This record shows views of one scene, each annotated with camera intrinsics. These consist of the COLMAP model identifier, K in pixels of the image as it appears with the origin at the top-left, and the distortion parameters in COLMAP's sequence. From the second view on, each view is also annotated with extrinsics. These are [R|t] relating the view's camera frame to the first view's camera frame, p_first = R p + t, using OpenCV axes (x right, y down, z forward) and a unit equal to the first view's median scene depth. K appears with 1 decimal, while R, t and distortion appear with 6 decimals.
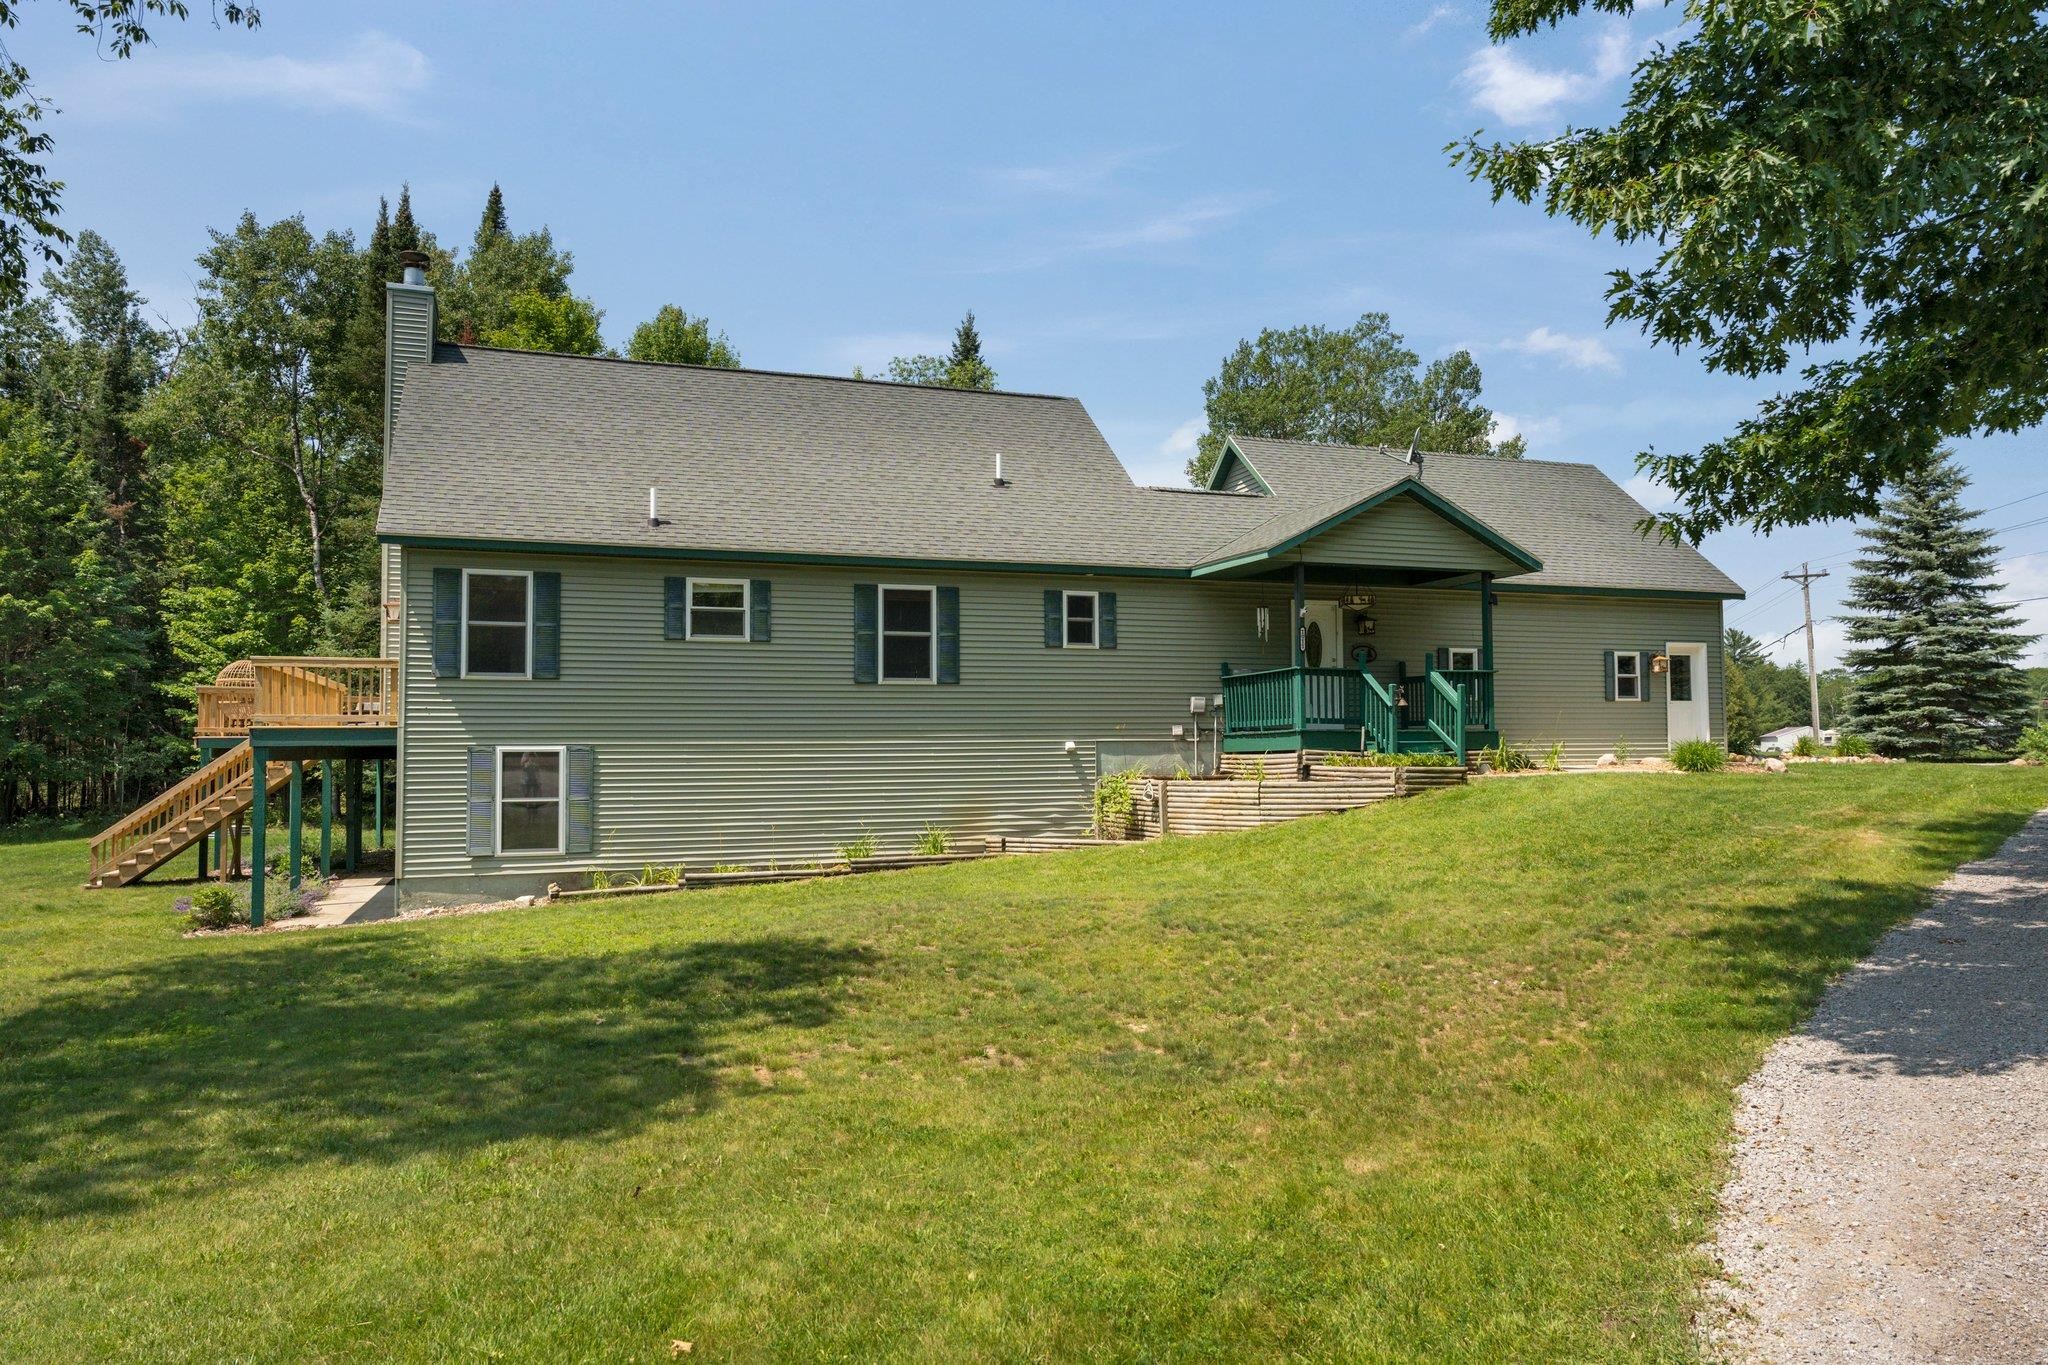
lens RADIAL K [[1359.1, 0, 1072.4], [0, 1359.1, 686.4], [0, 0, 1]] dist [0.019542, -0.033760]
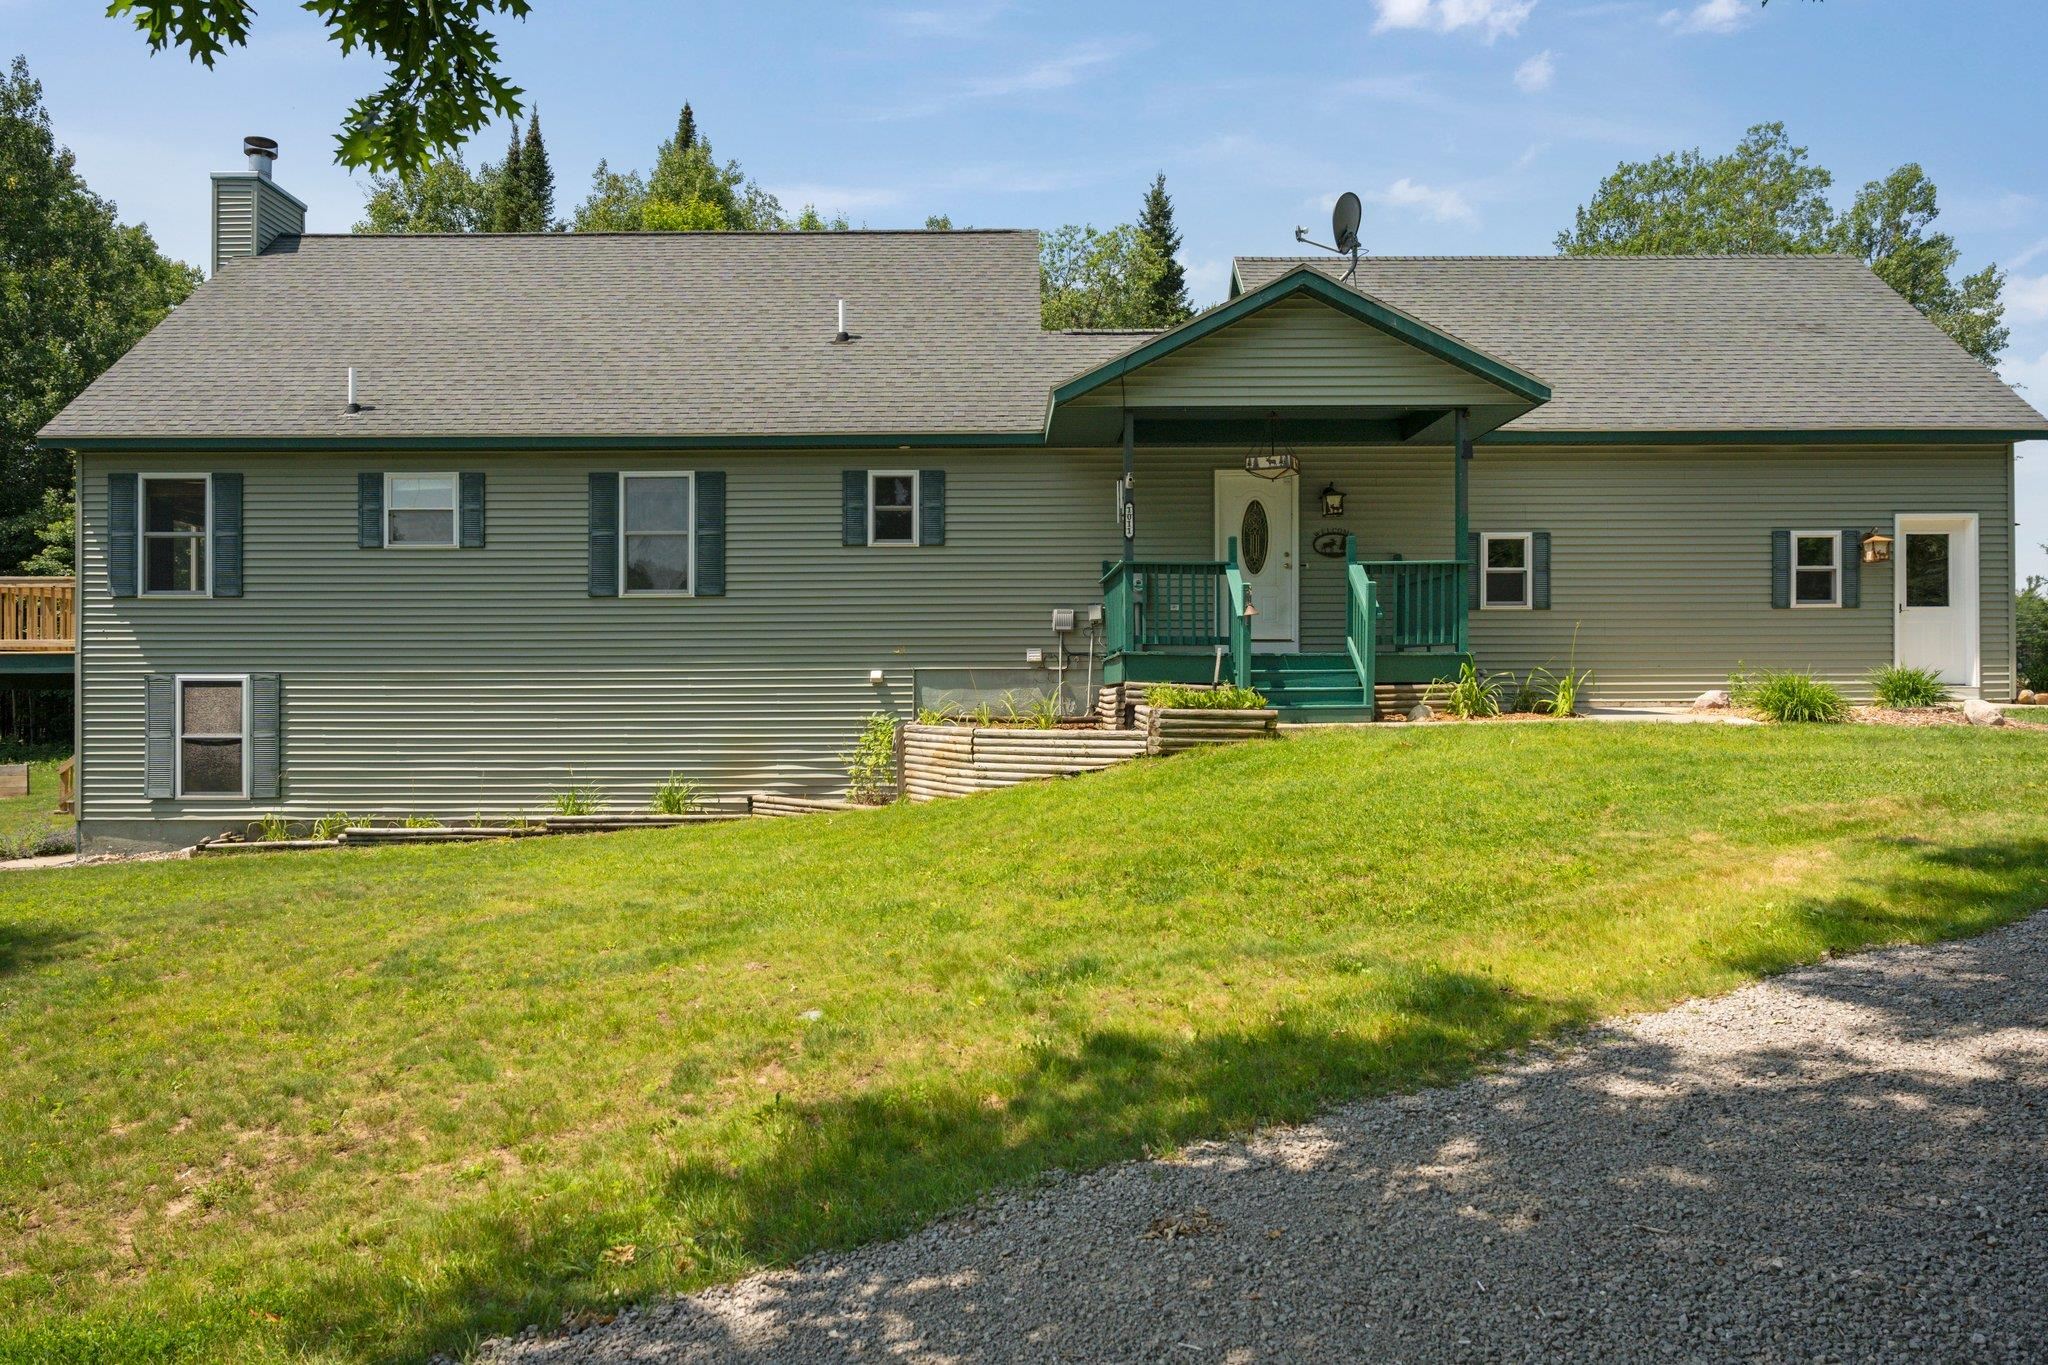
lens RADIAL K [[1359.1, 0, 1042.1], [0, 1359.1, 689.3], [0, 0, 1]] dist [0.019542, -0.033760]
pose [[0.934325, 0.006066, -0.356372, 0.361741], [0.013281, 0.998568, 0.051817, 0.013444], [0.356176, -0.053147, 0.932906, 0.331259]]
